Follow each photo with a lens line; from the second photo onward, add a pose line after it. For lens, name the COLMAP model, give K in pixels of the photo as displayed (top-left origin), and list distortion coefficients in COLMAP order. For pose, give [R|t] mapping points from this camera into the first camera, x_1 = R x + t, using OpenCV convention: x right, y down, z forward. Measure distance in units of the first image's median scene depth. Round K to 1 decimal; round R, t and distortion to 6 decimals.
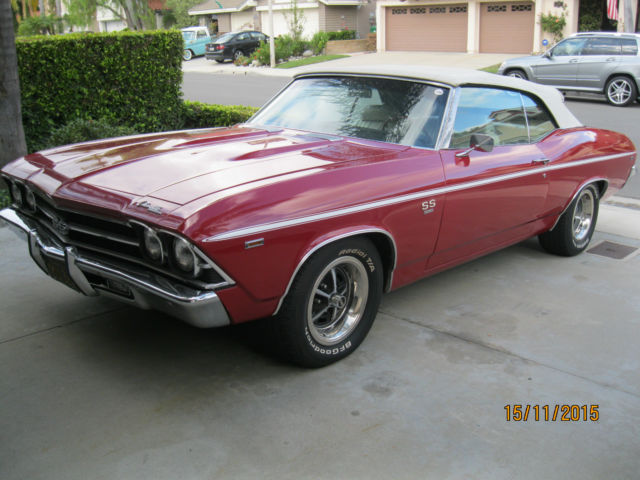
lens RADIAL K [[649.4, 0, 320.0], [0, 649.4, 240.0], [0, 0, 1]] dist [-0.115460, 0.020966]
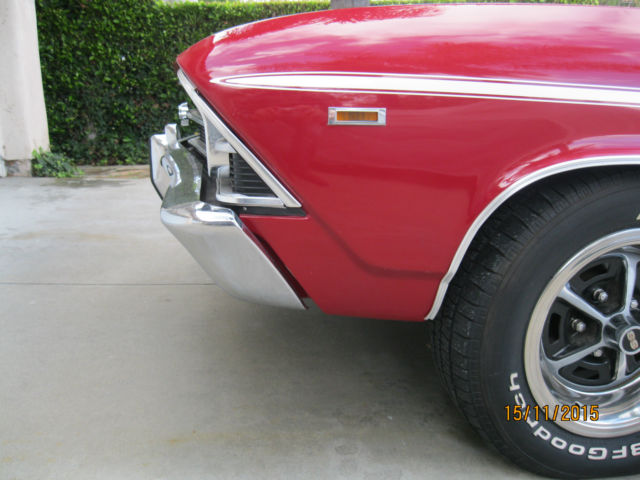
lens RADIAL K [[649.4, 0, 320.0], [0, 649.4, 240.0], [0, 0, 1]] dist [-0.115460, 0.020966]
pose [[0.769893, 0.157225, -0.618502, 0.120071], [-0.189478, 0.981789, 0.013717, 0.067774], [0.609395, 0.106632, 0.785663, 0.581630]]
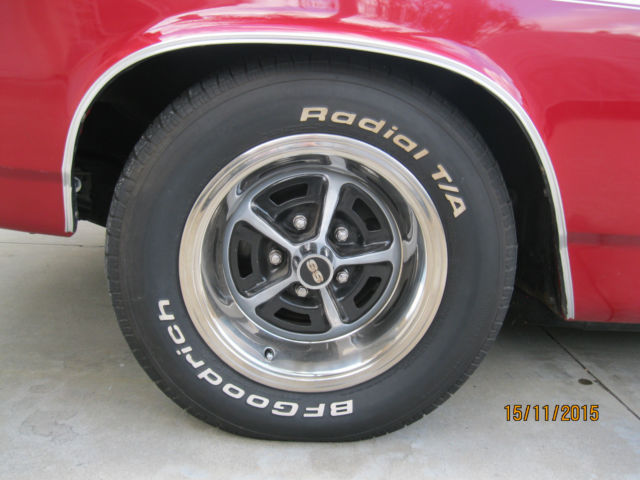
lens RADIAL K [[649.4, 0, 320.0], [0, 649.4, 240.0], [0, 0, 1]] dist [-0.115460, 0.020966]
pose [[0.719417, 0.171821, -0.672991, 0.269410], [-0.225586, 0.974194, 0.007573, 0.078905], [0.656925, 0.146369, 0.739612, 0.772358]]
